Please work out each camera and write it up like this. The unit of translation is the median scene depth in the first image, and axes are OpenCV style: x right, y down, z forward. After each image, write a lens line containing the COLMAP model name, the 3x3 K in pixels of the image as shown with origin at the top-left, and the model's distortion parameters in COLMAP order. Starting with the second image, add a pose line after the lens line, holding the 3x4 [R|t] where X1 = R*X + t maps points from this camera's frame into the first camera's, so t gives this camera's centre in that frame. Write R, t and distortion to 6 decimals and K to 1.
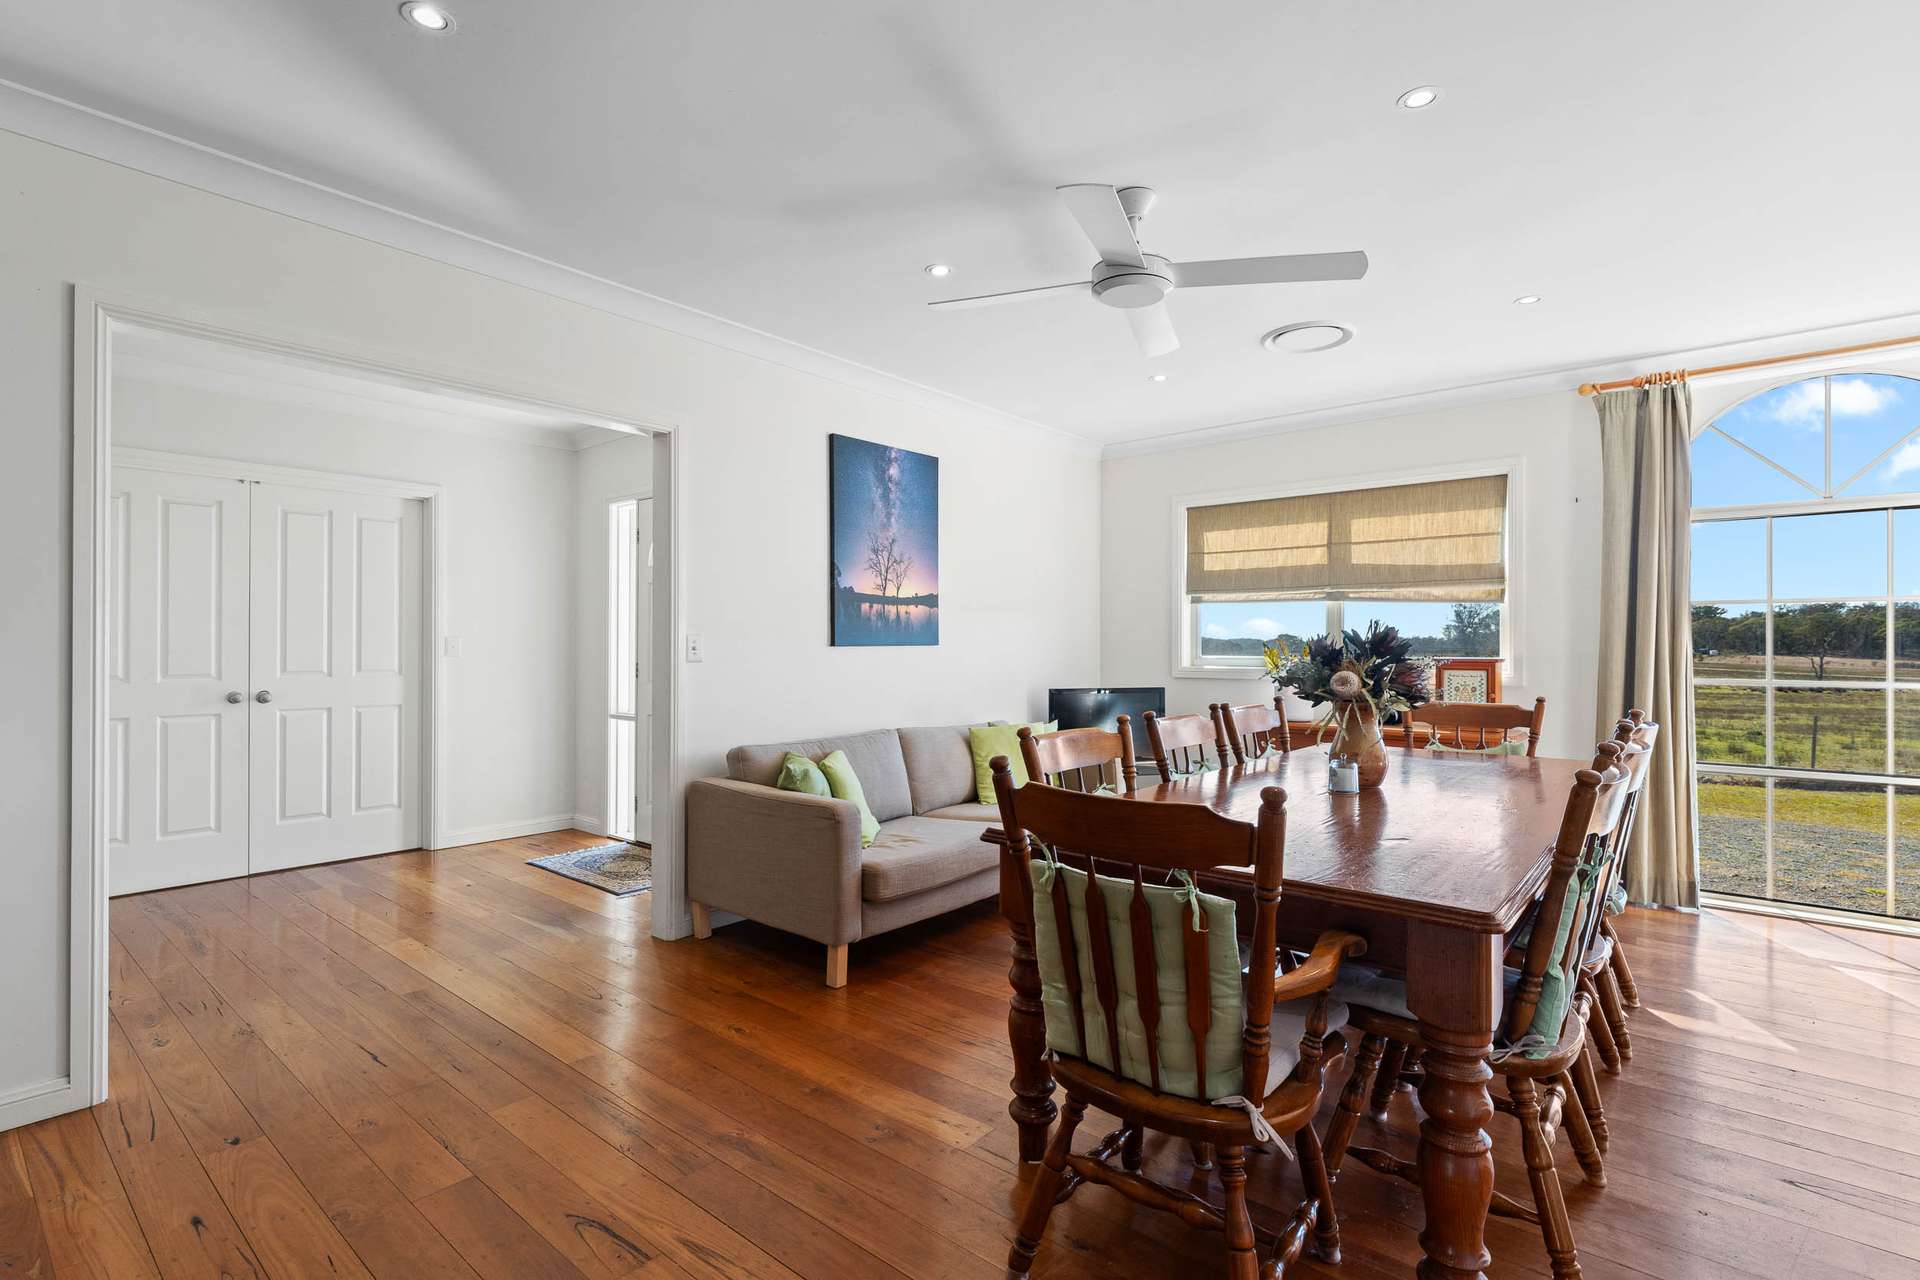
lens RADIAL K [[886.2, 0, 959.6], [0, 886.2, 636.9], [0, 0, 1]] dist [-0.003207, -0.002242]
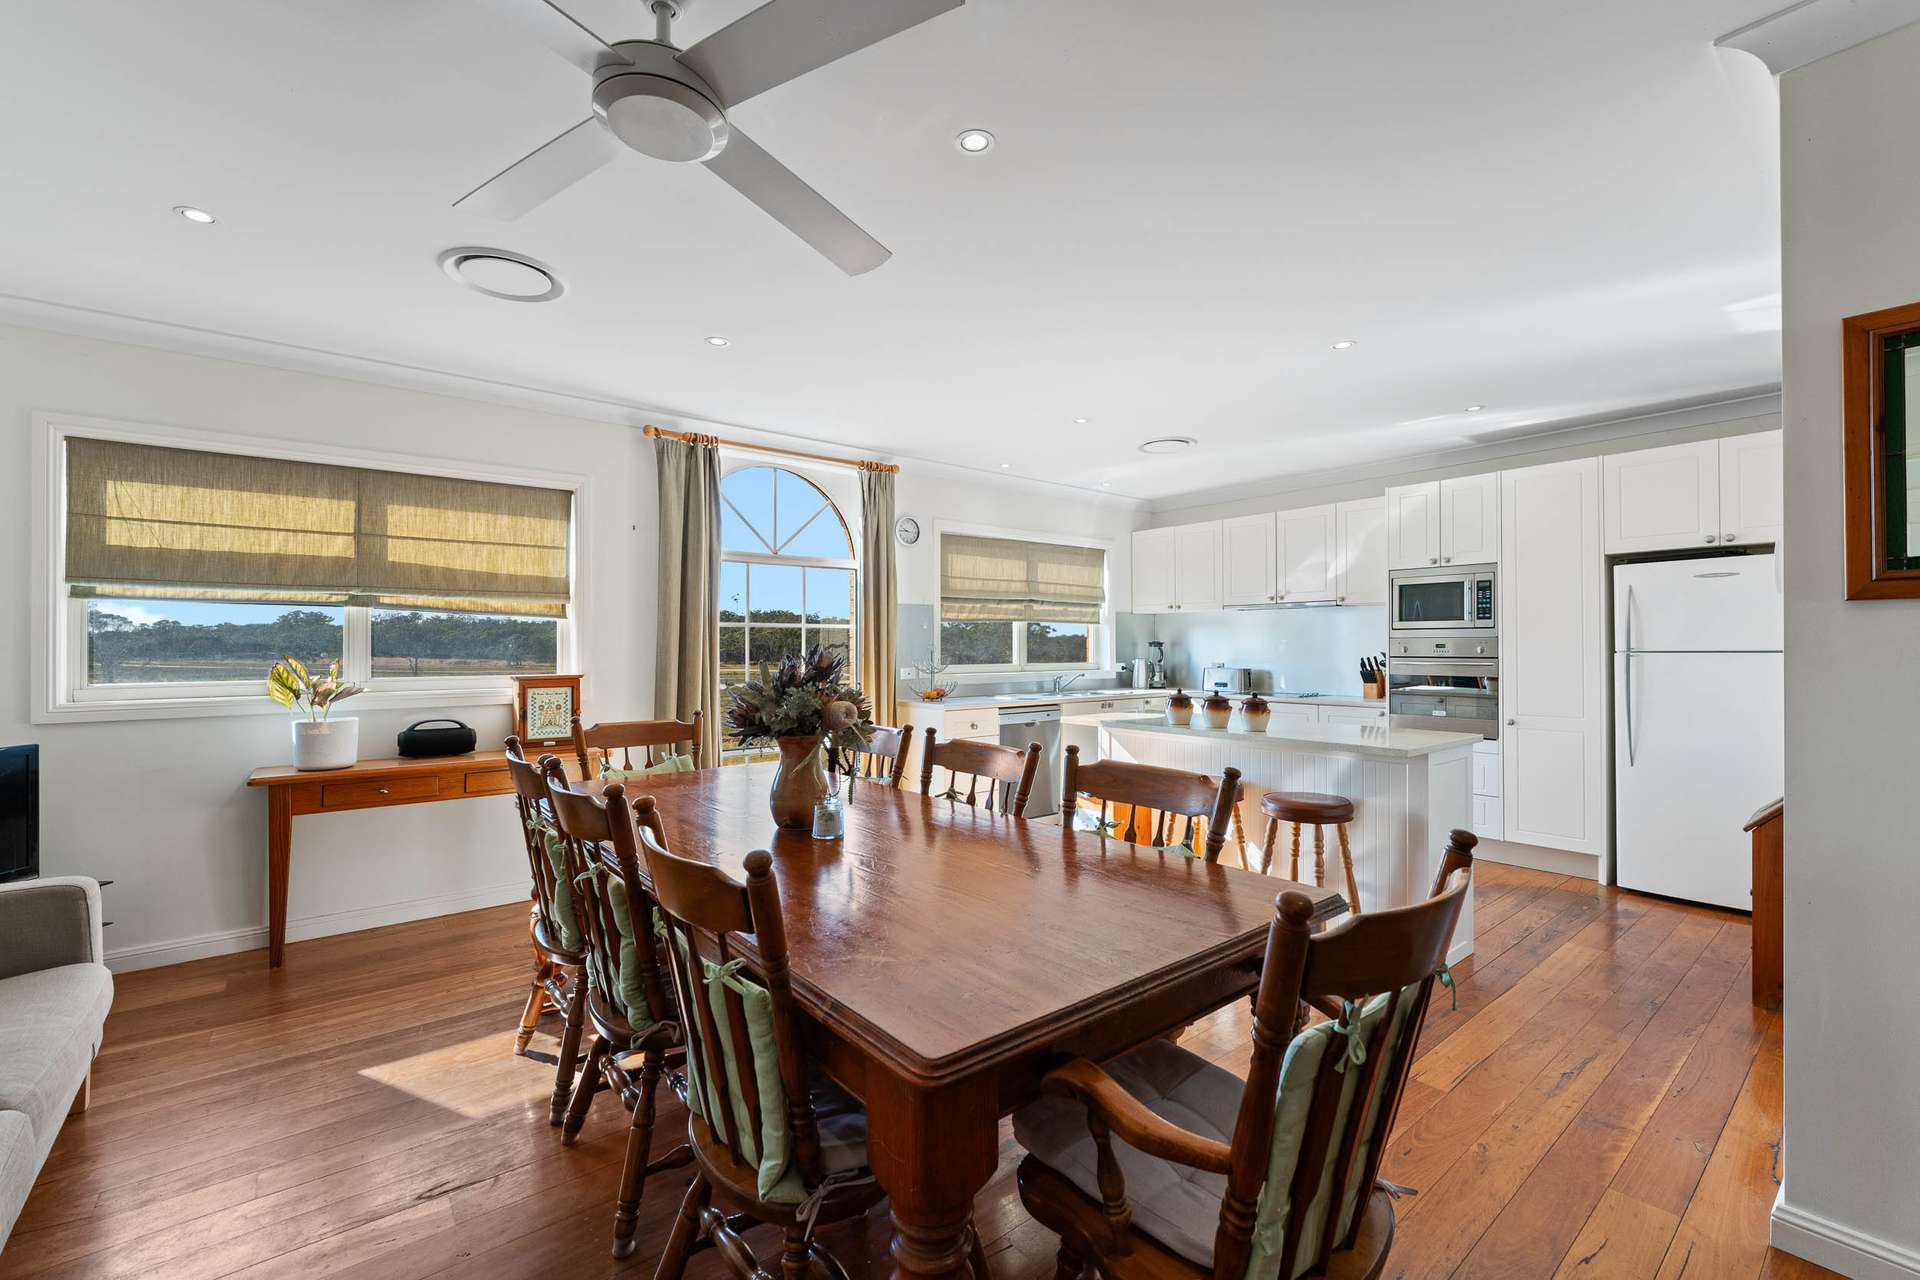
lens RADIAL K [[800.3, 0, 952.8], [0, 800.3, 650.2], [0, 0, 1]] dist [0.000453, -0.000991]
pose [[0.184989, -0.006771, 0.982717, -0.194875], [-0.005314, 0.999955, 0.007890, -0.011935], [-0.982726, -0.006682, 0.184945, 0.400819]]
